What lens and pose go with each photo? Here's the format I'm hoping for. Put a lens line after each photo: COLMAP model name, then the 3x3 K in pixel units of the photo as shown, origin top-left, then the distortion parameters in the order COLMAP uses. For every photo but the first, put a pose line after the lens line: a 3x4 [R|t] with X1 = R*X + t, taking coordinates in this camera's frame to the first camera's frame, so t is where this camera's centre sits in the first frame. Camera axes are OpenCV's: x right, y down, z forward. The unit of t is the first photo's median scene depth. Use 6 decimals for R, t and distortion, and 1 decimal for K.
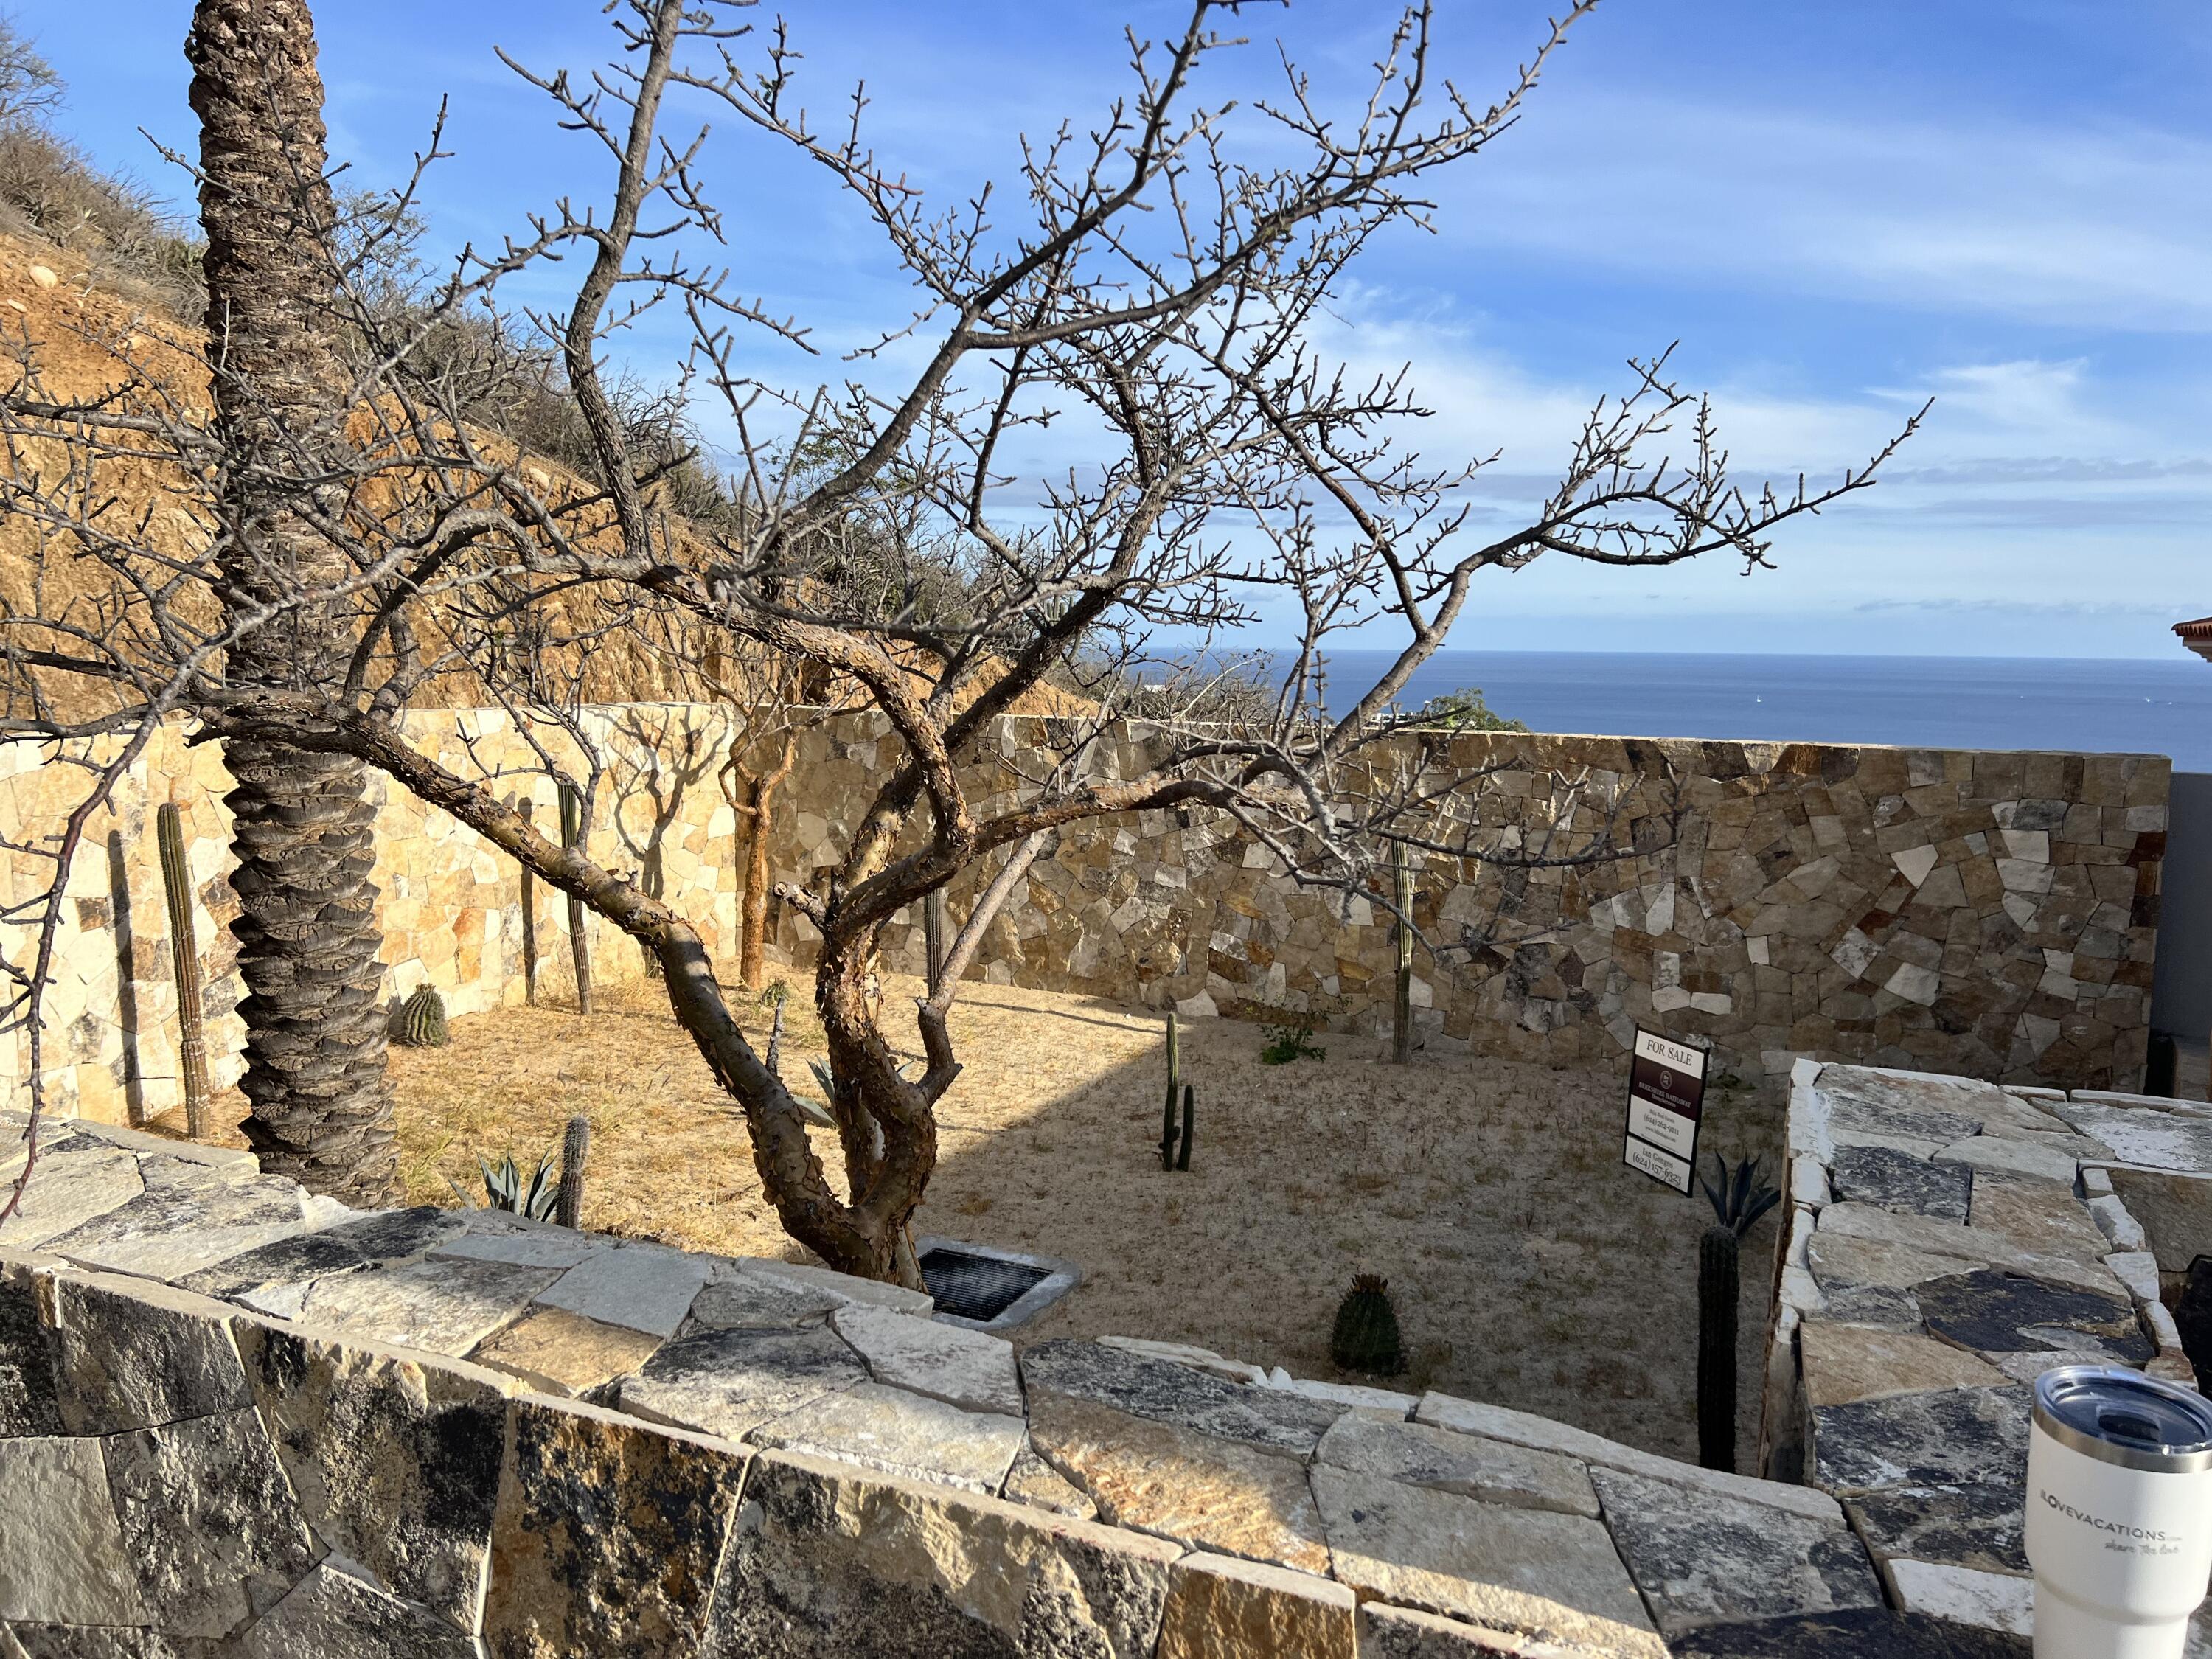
lens RADIAL K [[1683.8, 0, 1110.6], [0, 1683.8, 837.8], [0, 0, 1]] dist [0.081477, -0.079896]
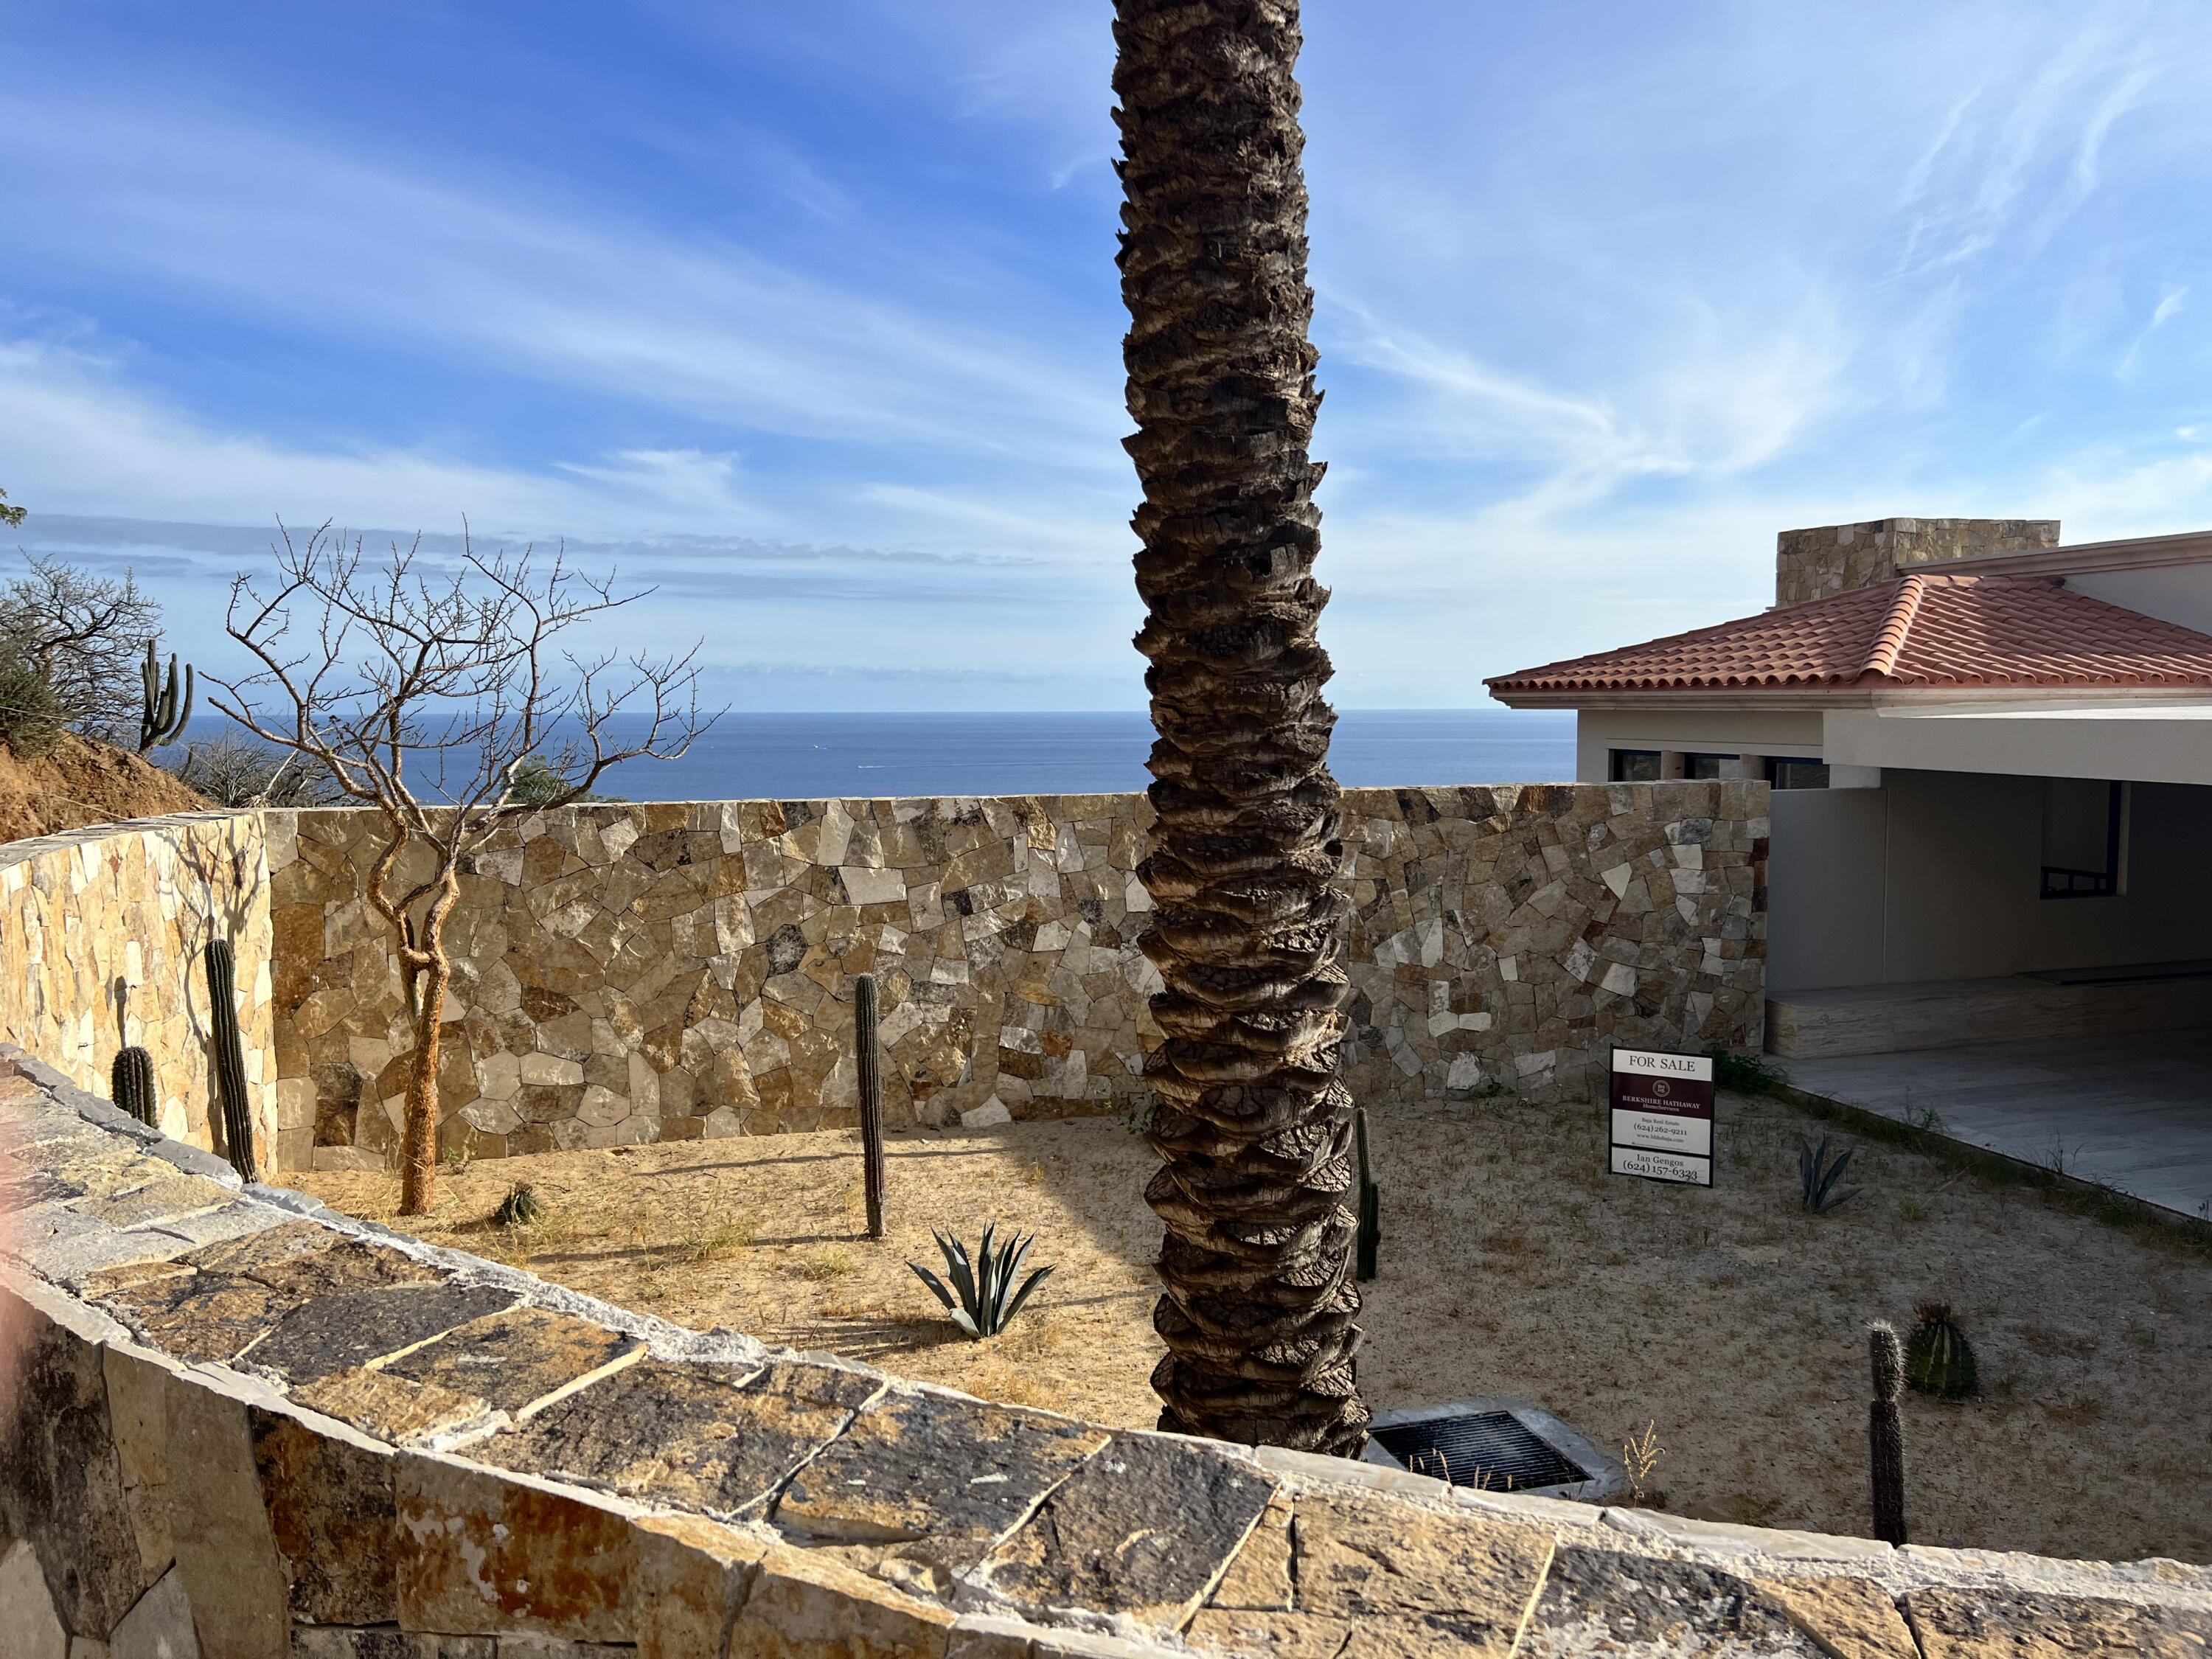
lens RADIAL K [[1683.8, 0, 1110.3], [0, 1683.8, 816.7], [0, 0, 1]] dist [0.081477, -0.079896]
pose [[0.749997, -0.063664, 0.658370, -0.534821], [0.094719, 0.995436, -0.011644, -0.044933], [-0.654624, 0.071093, 0.752604, 0.310540]]
